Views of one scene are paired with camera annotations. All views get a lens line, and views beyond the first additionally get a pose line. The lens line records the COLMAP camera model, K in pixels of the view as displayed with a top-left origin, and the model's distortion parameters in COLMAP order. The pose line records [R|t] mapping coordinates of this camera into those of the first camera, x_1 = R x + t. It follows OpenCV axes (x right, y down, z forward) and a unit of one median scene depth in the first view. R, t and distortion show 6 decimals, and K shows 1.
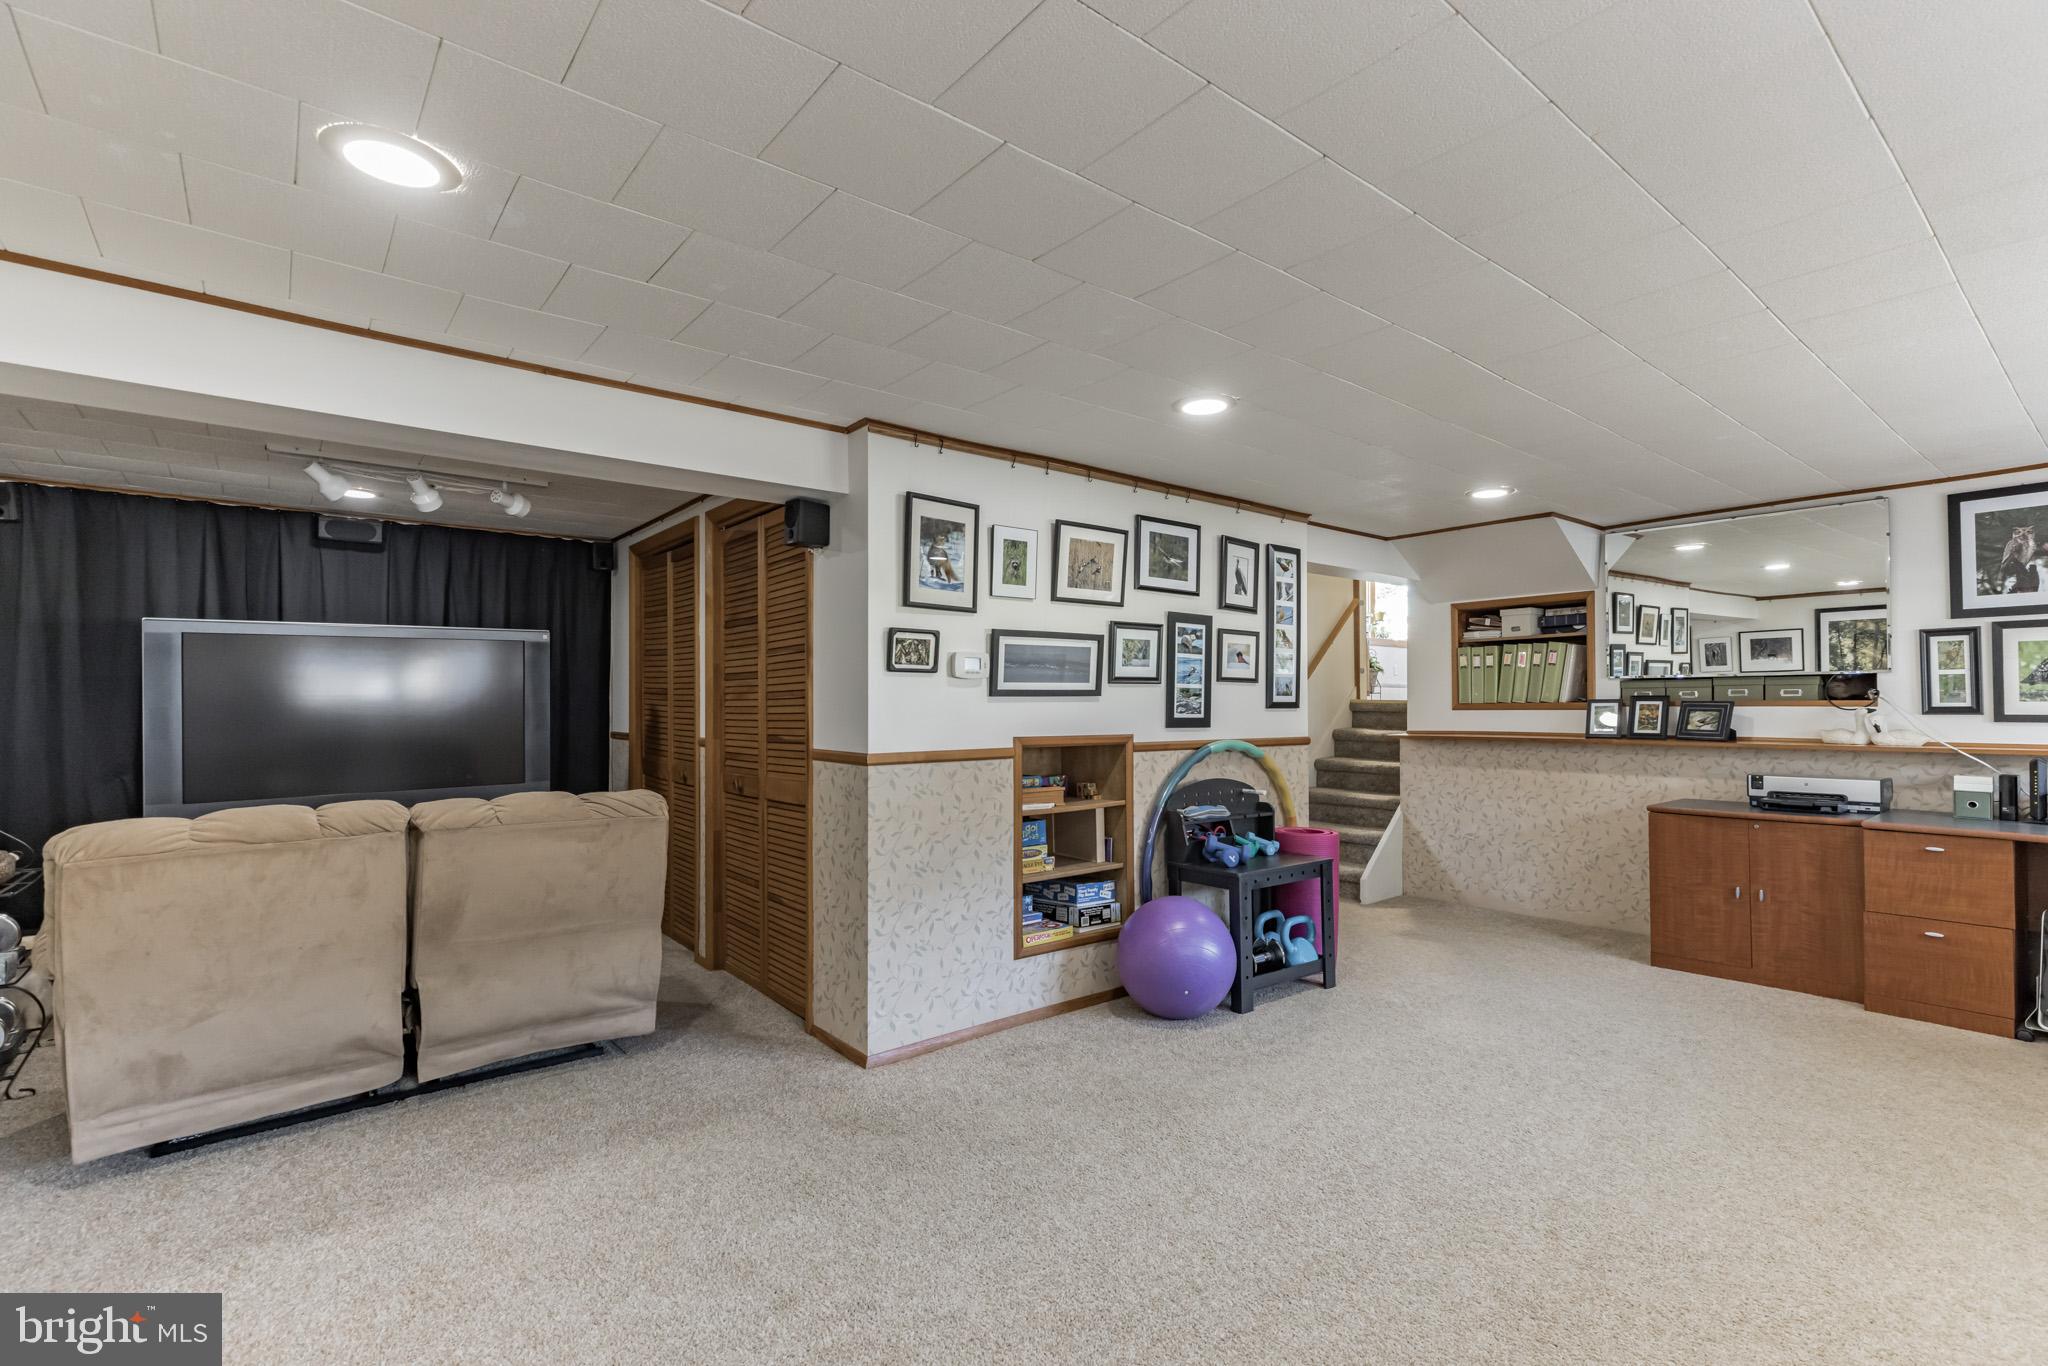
lens RADIAL K [[920.6, 0, 1009.6], [0, 920.6, 664.9], [0, 0, 1]] dist [0.001066, 0.000680]
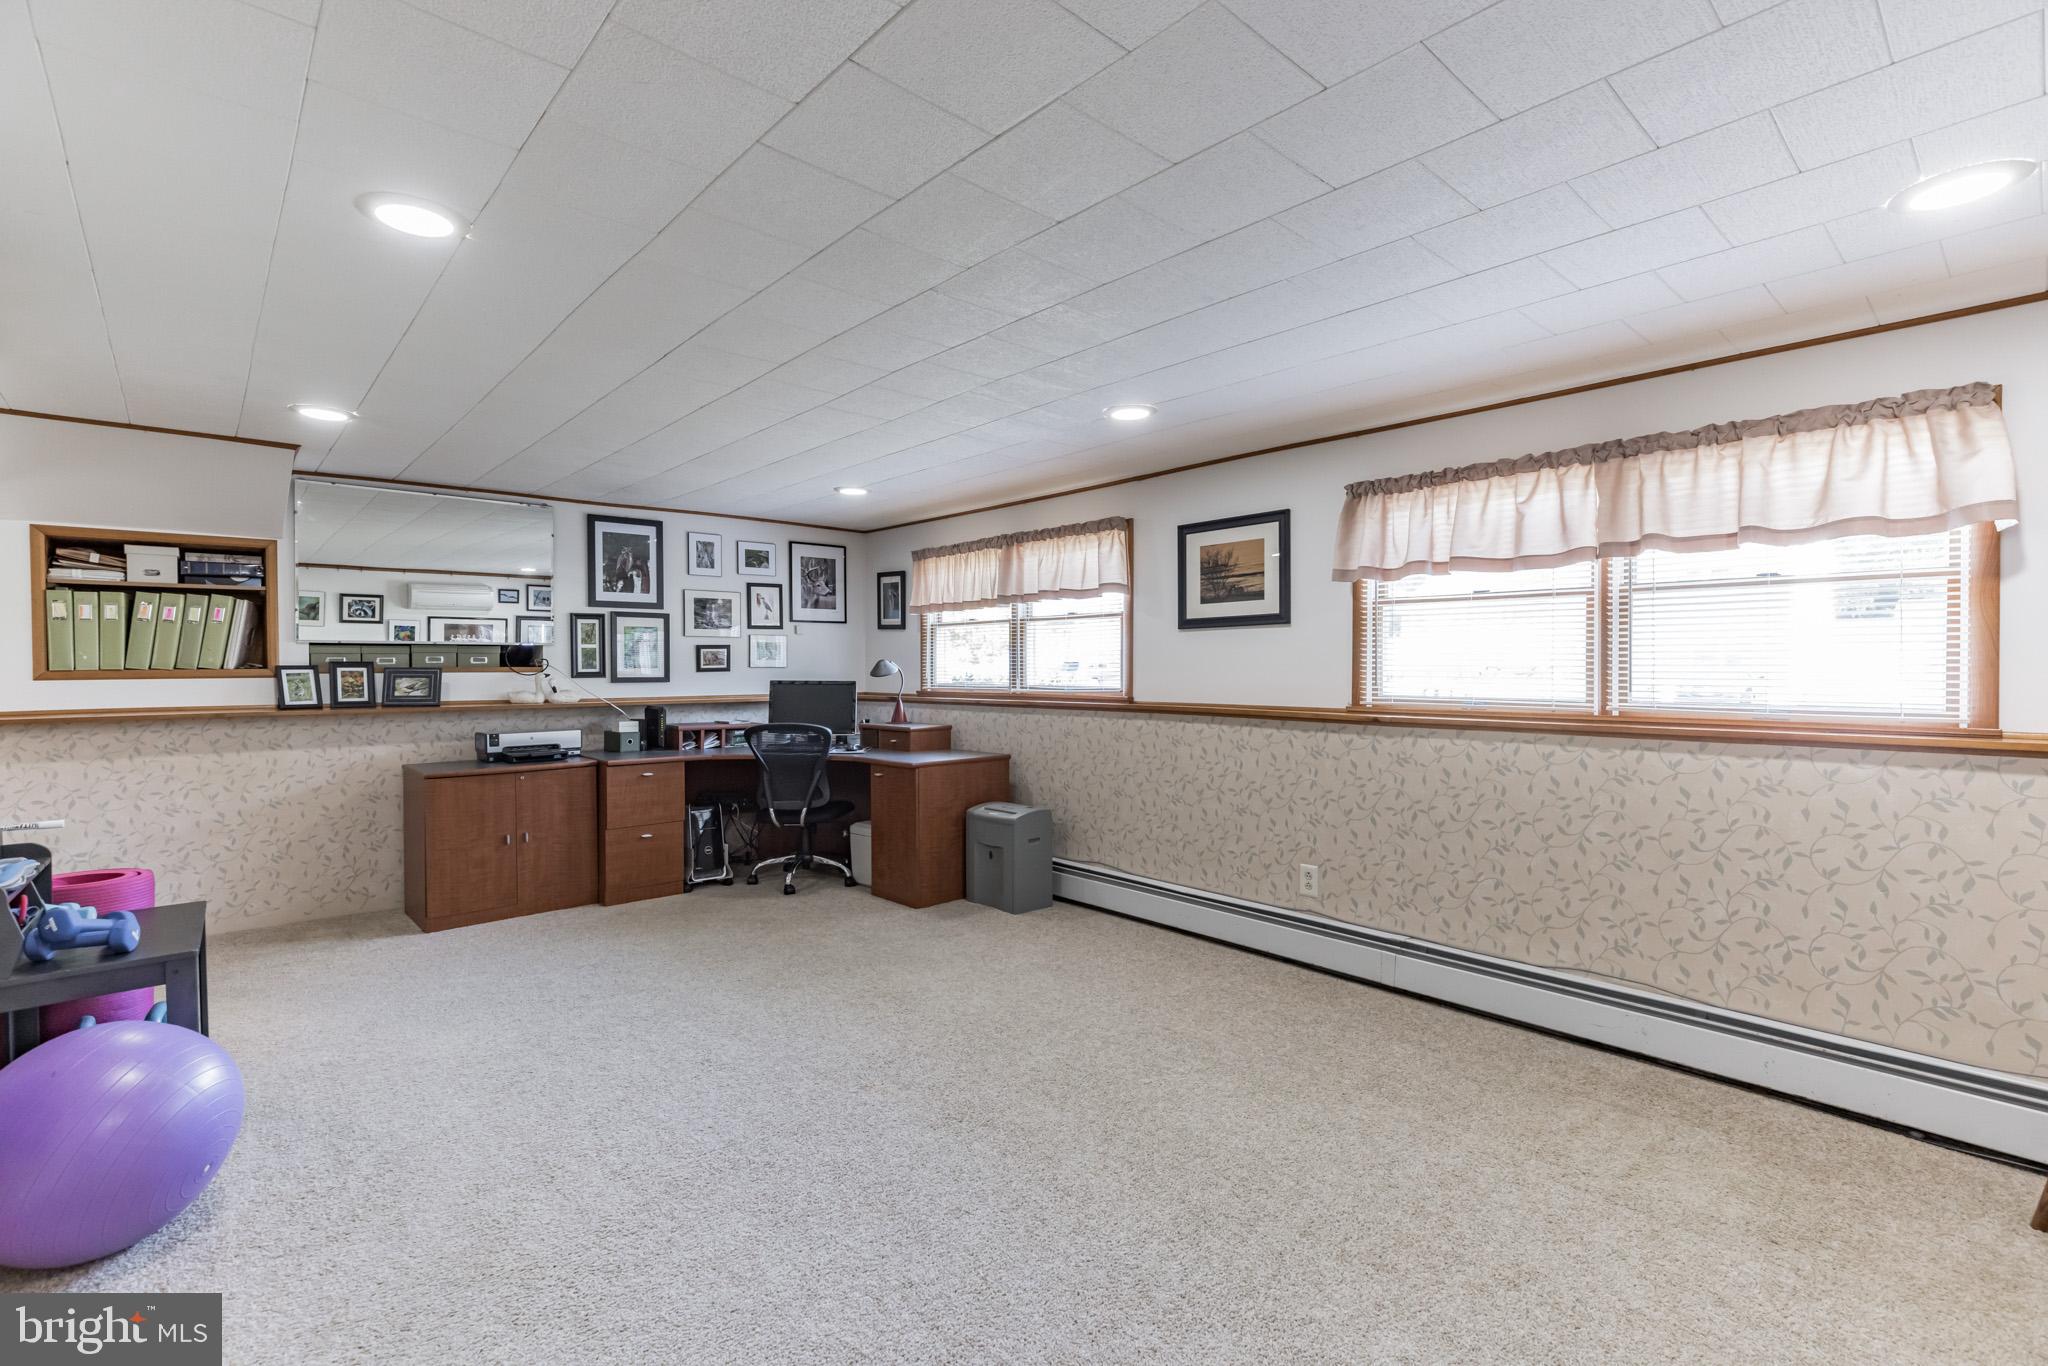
lens RADIAL K [[920.6, 0, 1009.6], [0, 920.6, 664.9], [0, 0, 1]] dist [0.001066, 0.000680]
pose [[-0.053903, 0.007182, 0.998520, -0.317928], [-0.038521, 0.999215, -0.009266, 0.021418], [-0.997803, -0.038964, -0.053584, 0.418862]]
